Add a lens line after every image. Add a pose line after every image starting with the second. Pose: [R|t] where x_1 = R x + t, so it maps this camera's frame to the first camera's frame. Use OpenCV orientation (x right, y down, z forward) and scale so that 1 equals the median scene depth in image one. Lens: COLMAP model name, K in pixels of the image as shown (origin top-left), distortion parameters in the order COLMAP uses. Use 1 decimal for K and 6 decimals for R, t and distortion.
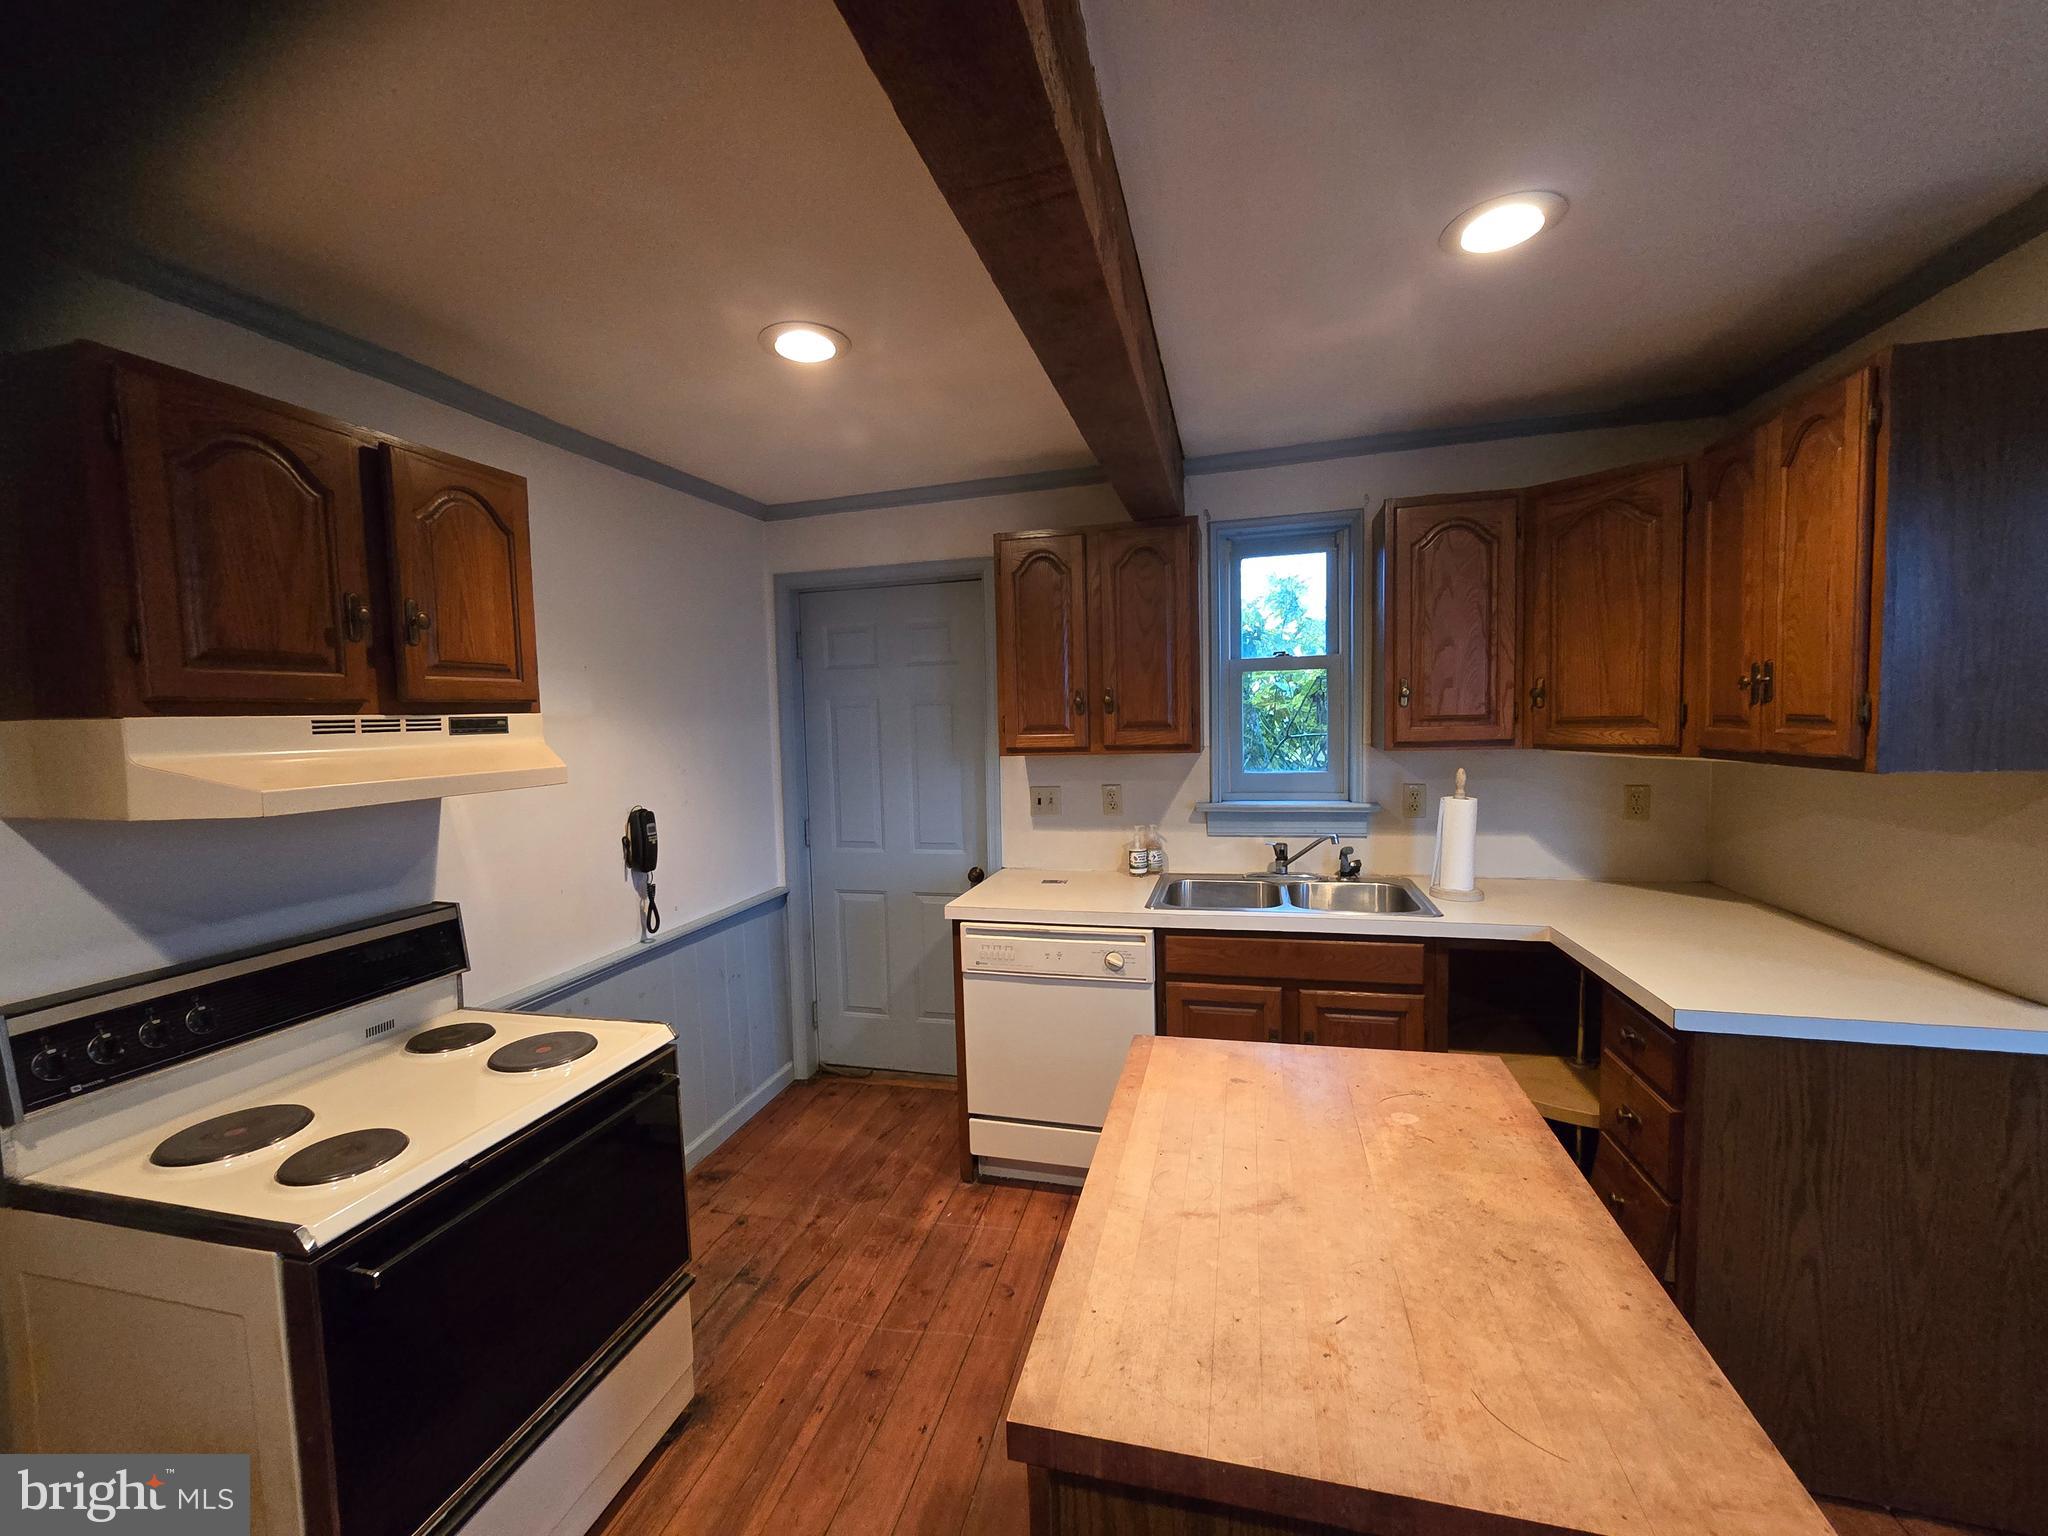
lens RADIAL K [[850.9, 0, 1020.1], [0, 850.9, 770.8], [0, 0, 1]] dist [0.002518, -0.000246]
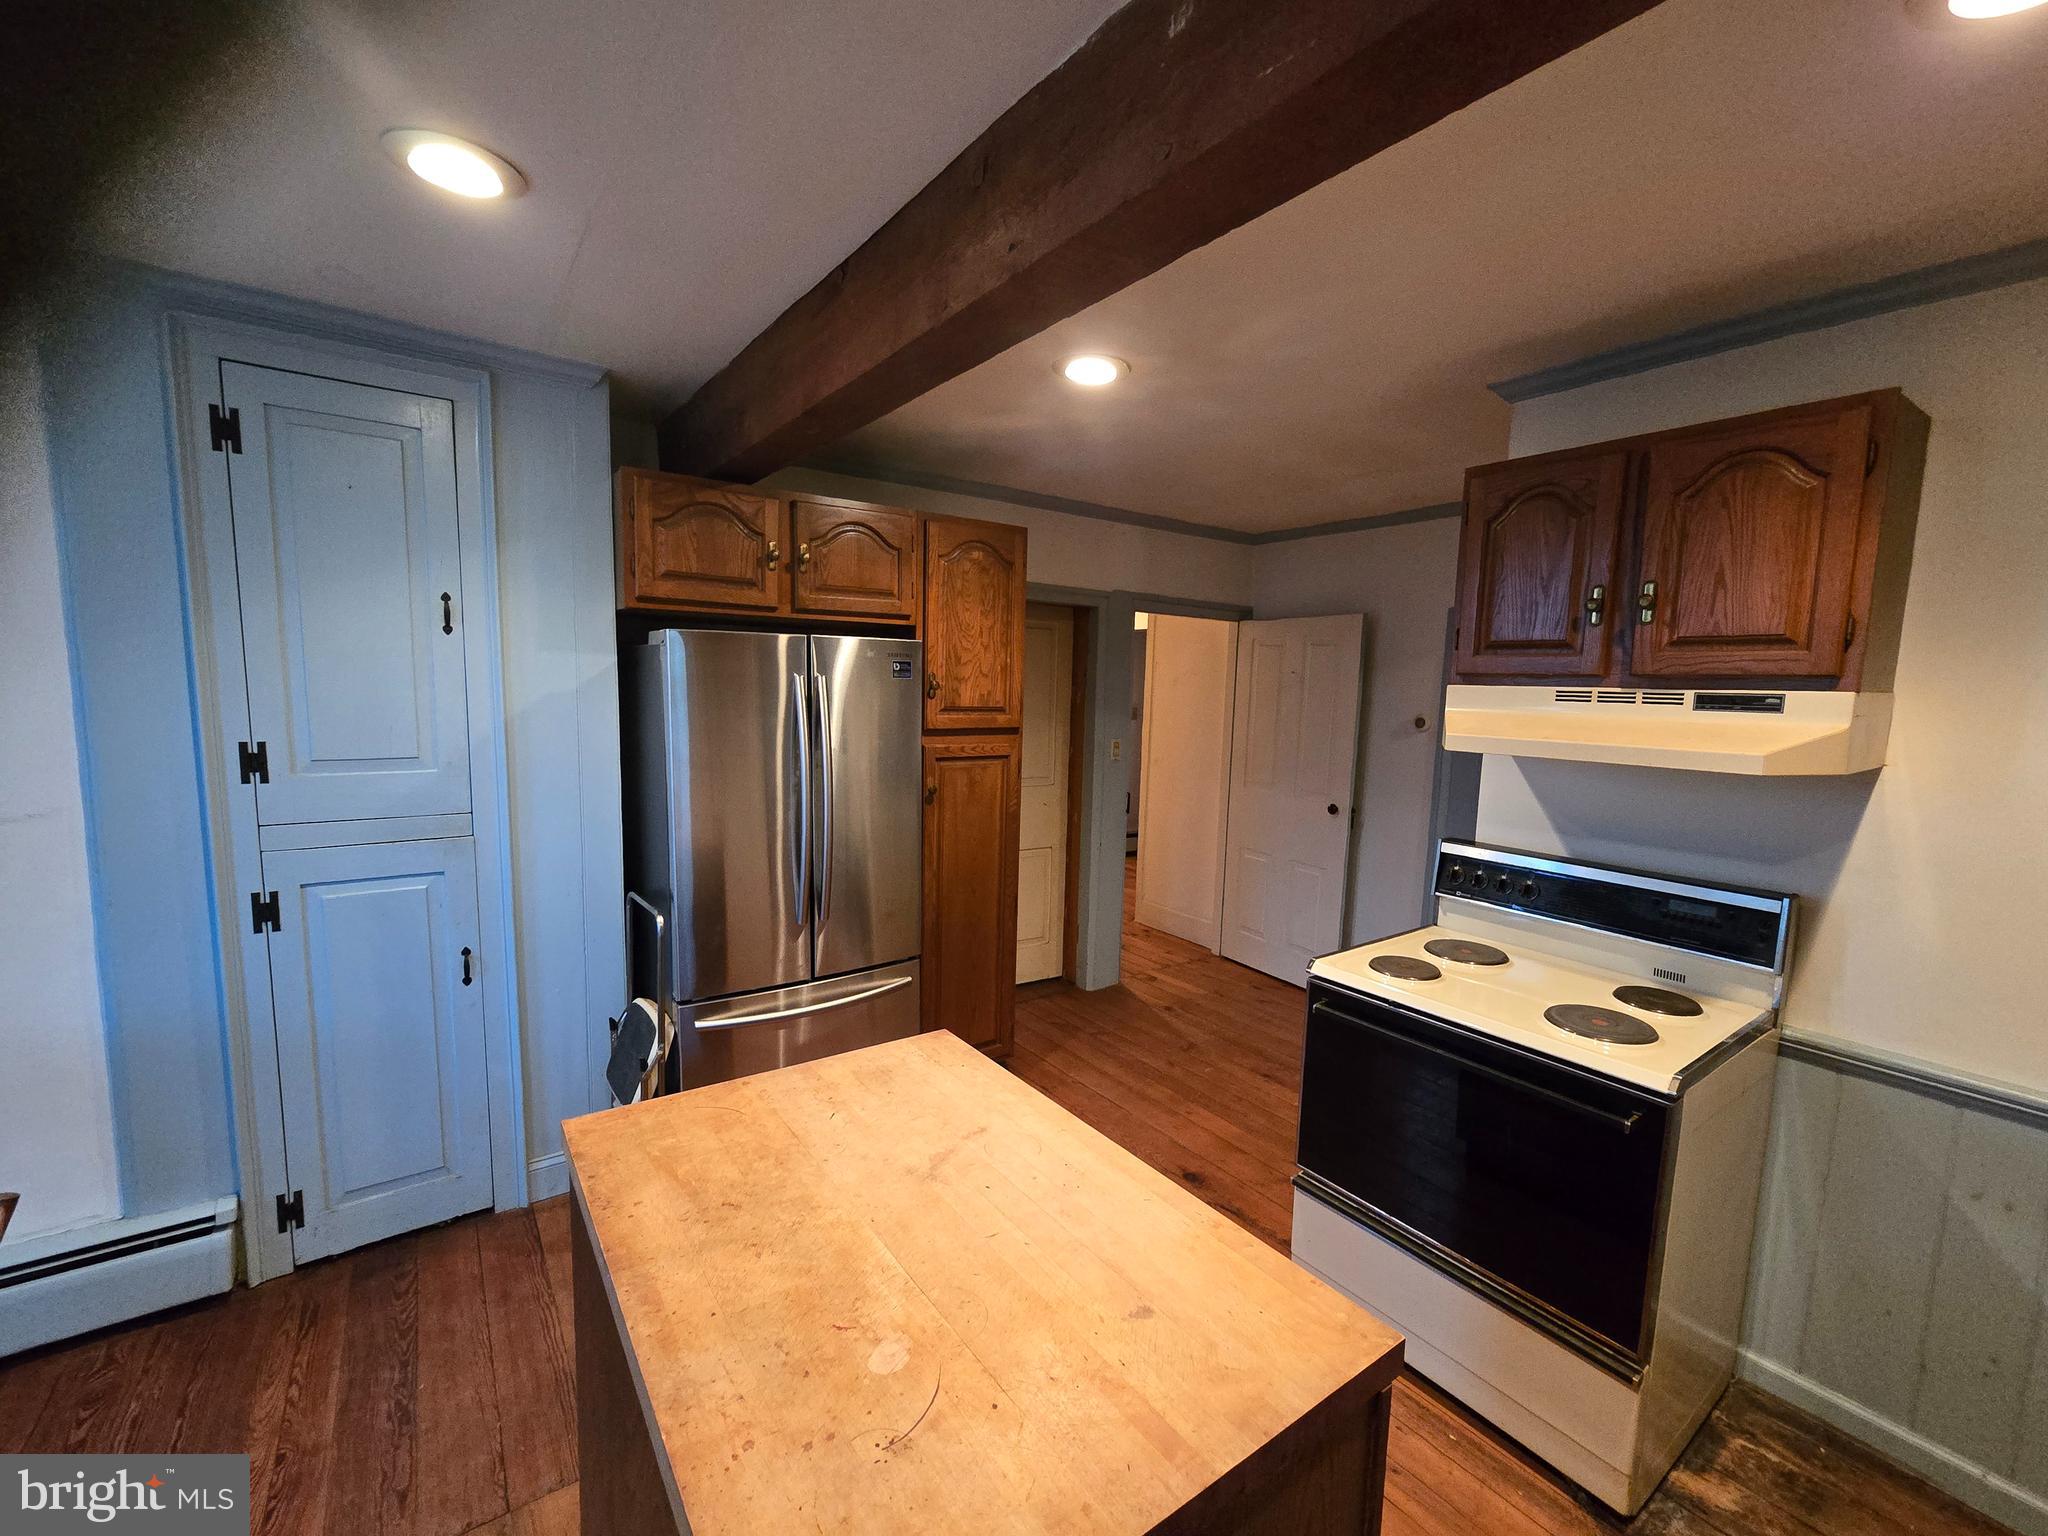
lens RADIAL K [[850.9, 0, 1016.9], [0, 850.9, 772.7], [0, 0, 1]] dist [0.002518, -0.000246]
pose [[-0.647981, 0.092994, -0.755959, 0.671046], [-0.060809, 0.983034, 0.173051, -0.104022], [0.759226, 0.158103, -0.631332, 1.141068]]
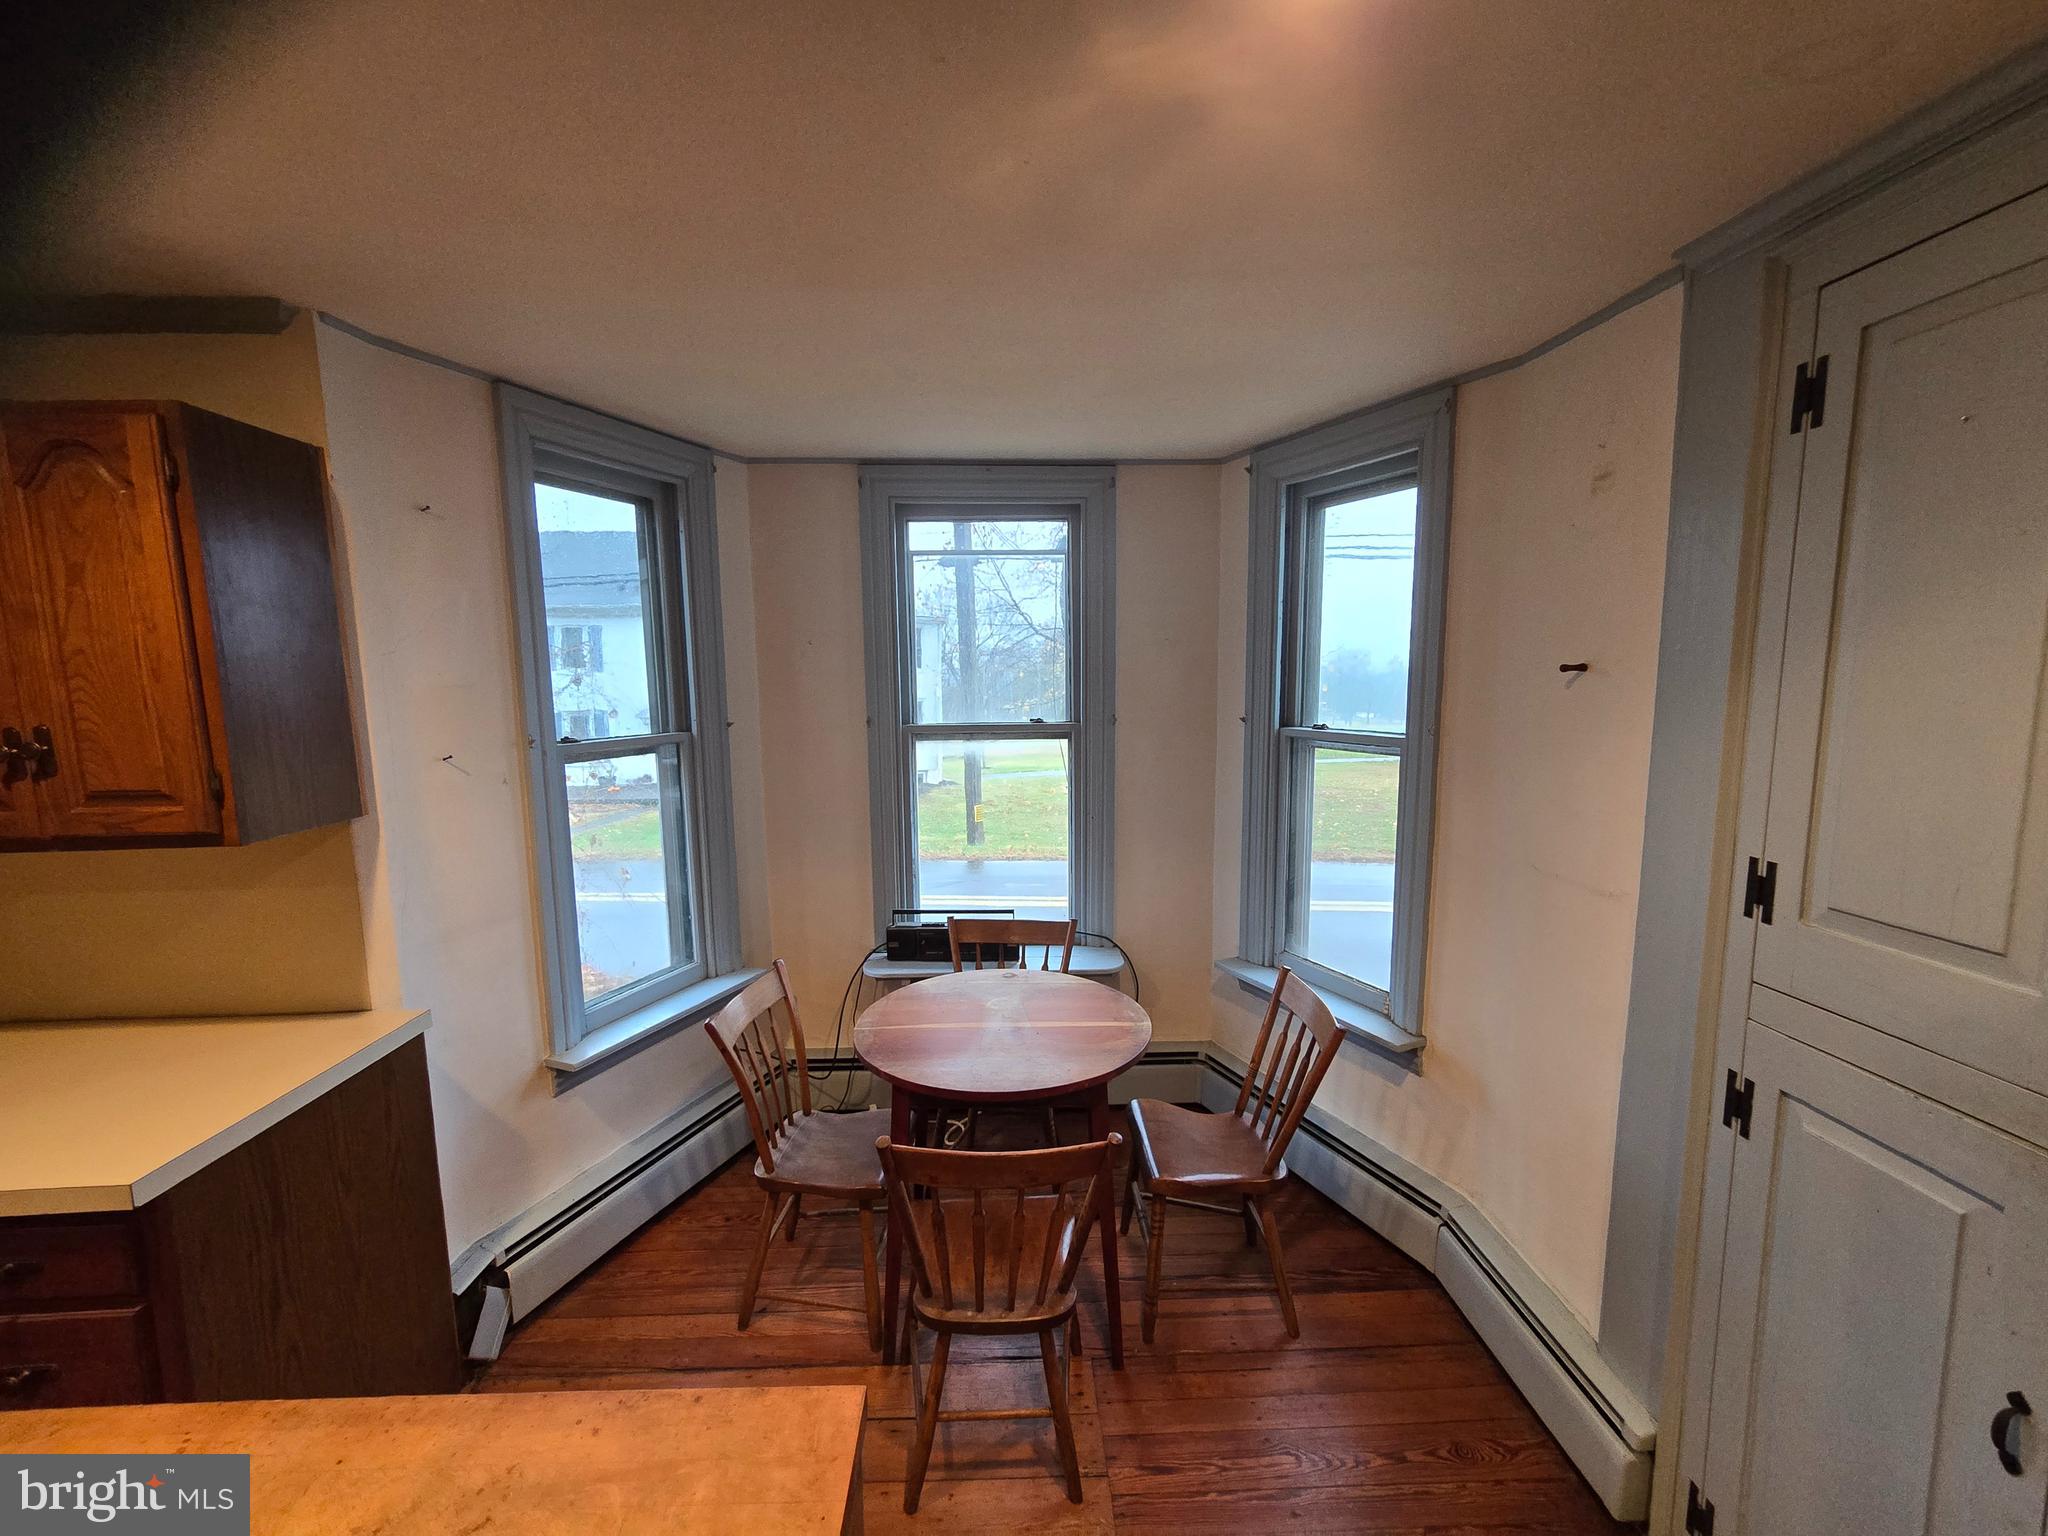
lens RADIAL K [[850.9, 0, 1016.3], [0, 850.9, 773.0], [0, 0, 1]] dist [0.002518, -0.000246]
pose [[-0.279578, -0.089390, 0.955953, -0.173922], [0.088187, 0.989057, 0.118277, -0.115283], [-0.956064, 0.117371, -0.268636, 0.396619]]
